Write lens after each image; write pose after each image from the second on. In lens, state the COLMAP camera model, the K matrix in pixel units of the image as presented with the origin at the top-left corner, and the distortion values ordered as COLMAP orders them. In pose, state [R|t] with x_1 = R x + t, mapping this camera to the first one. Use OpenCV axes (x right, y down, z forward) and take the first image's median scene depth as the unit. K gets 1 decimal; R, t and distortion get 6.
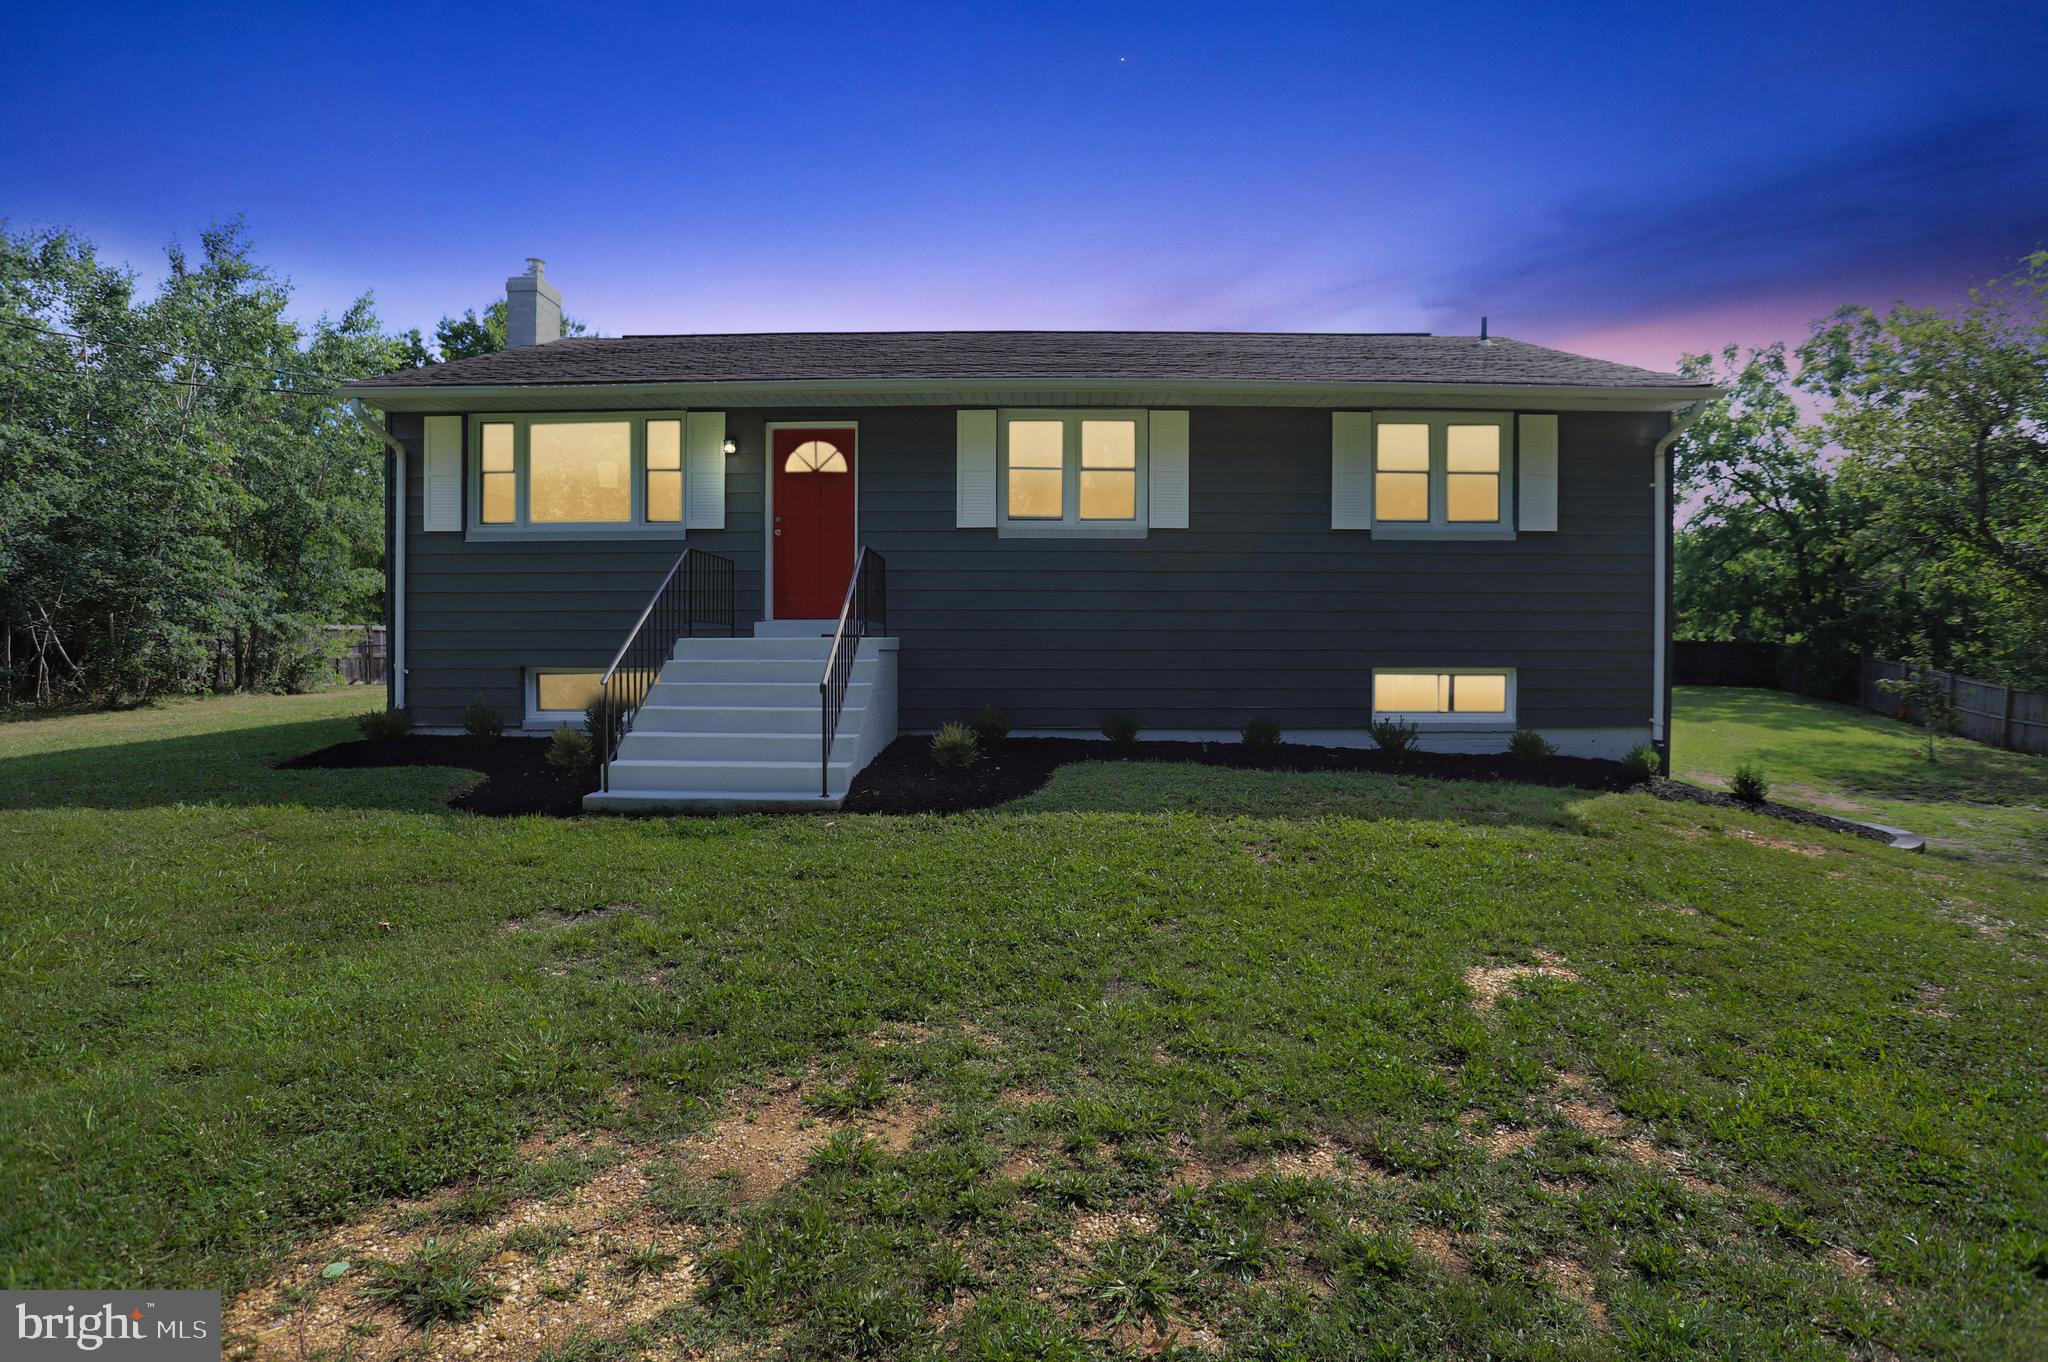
lens RADIAL K [[994.4, 0, 1029.6], [0, 994.4, 642.1], [0, 0, 1]] dist [-0.057274, 0.019864]
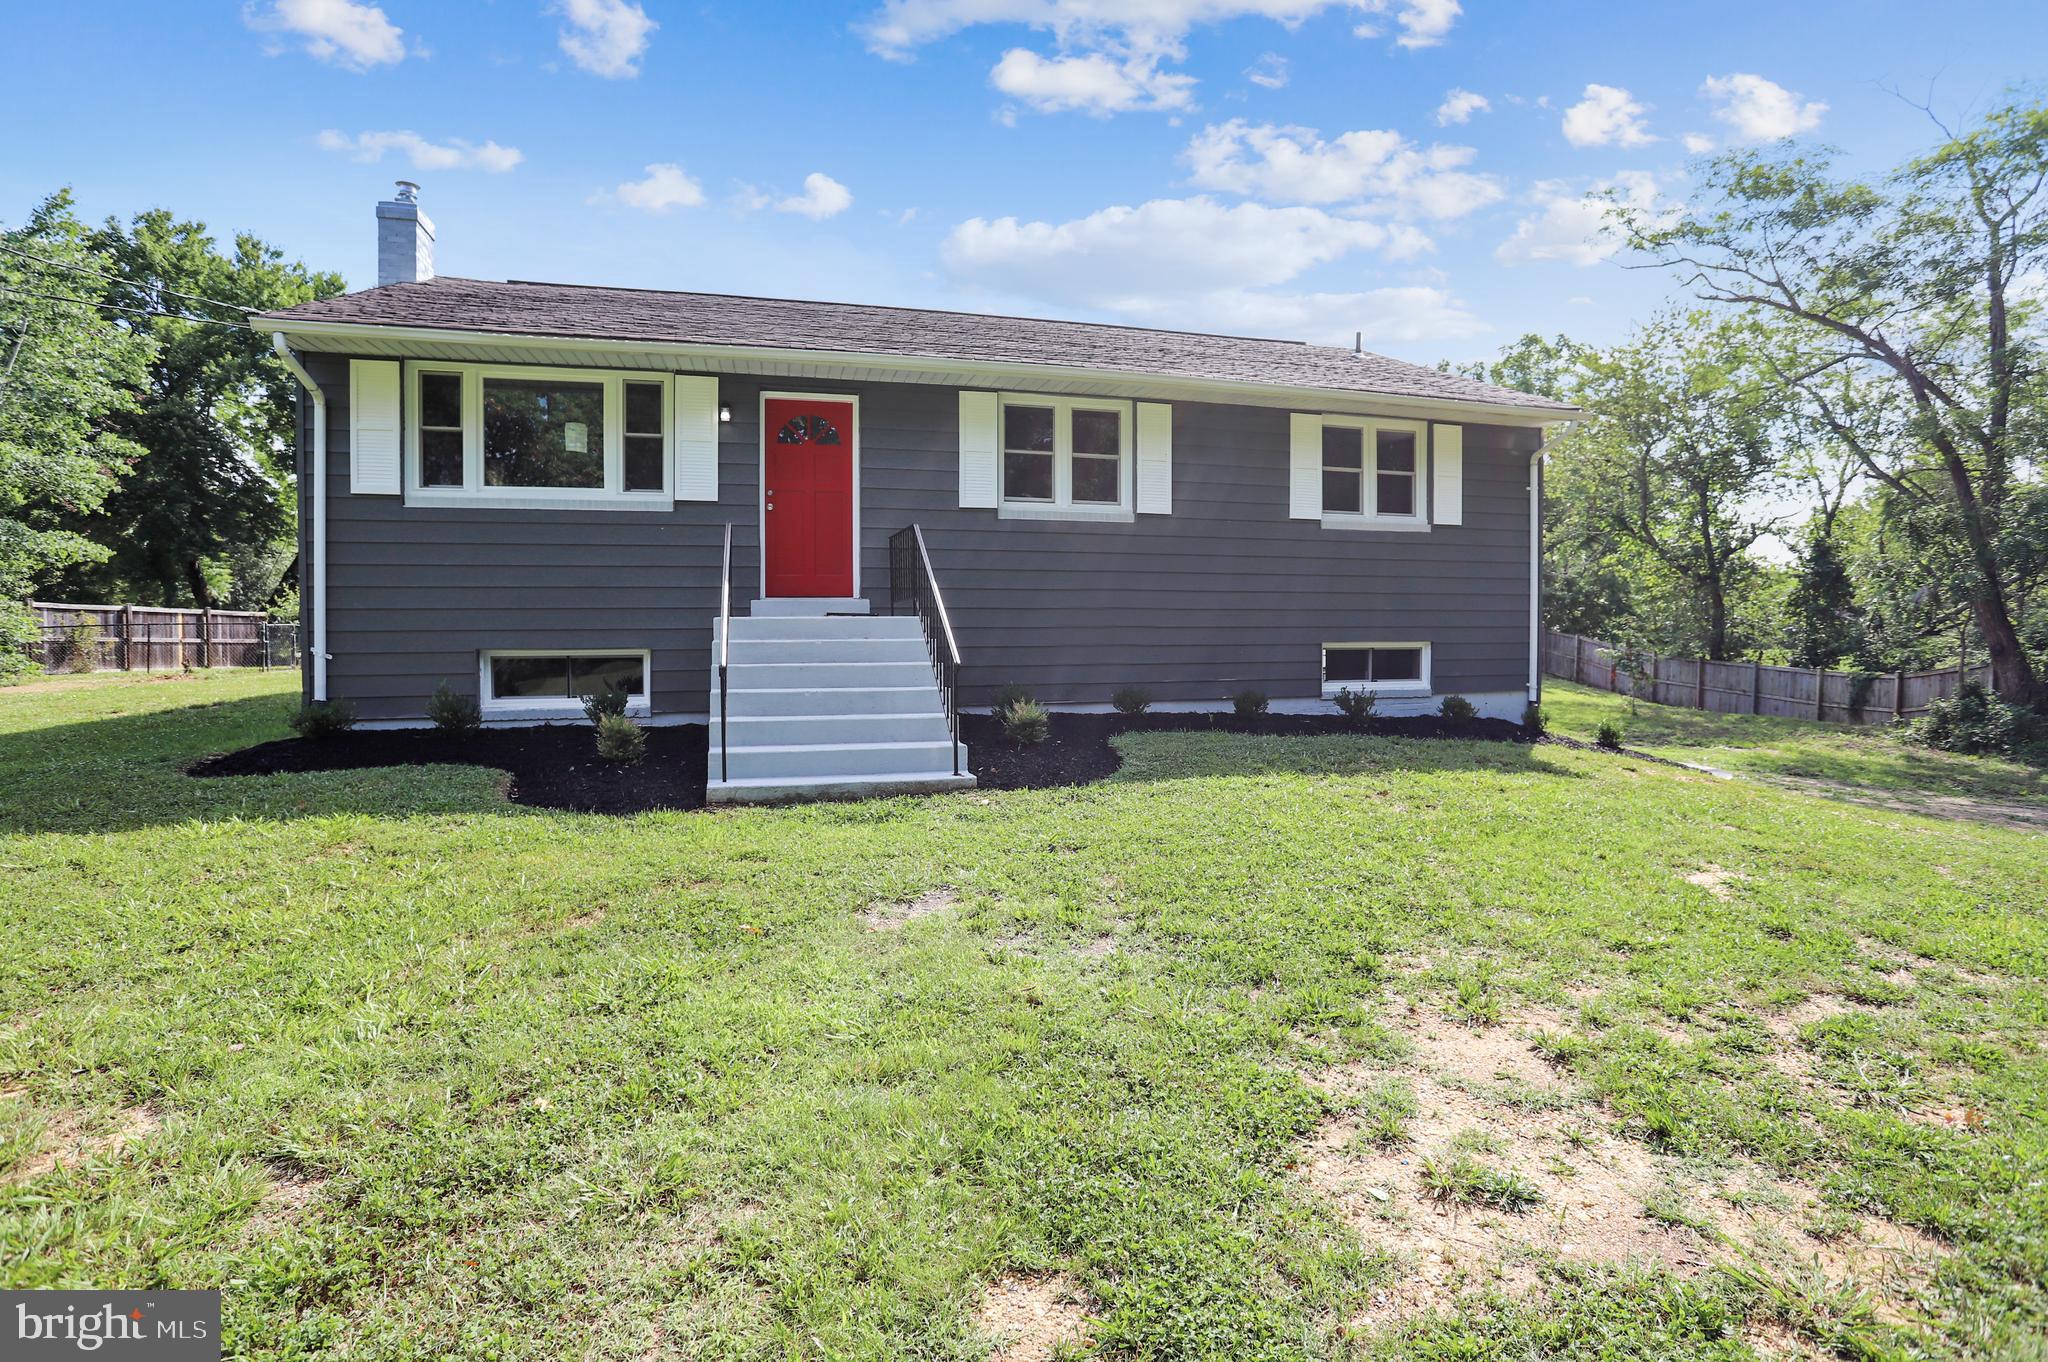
lens RADIAL K [[994.4, 0, 1029.6], [0, 994.4, 642.1], [0, 0, 1]] dist [-0.057274, 0.019864]
pose [[0.960133, -0.008718, 0.279407, -0.289941], [0.002282, 0.999725, 0.023352, -0.001681], [-0.279533, -0.021784, 0.959889, 0.010107]]
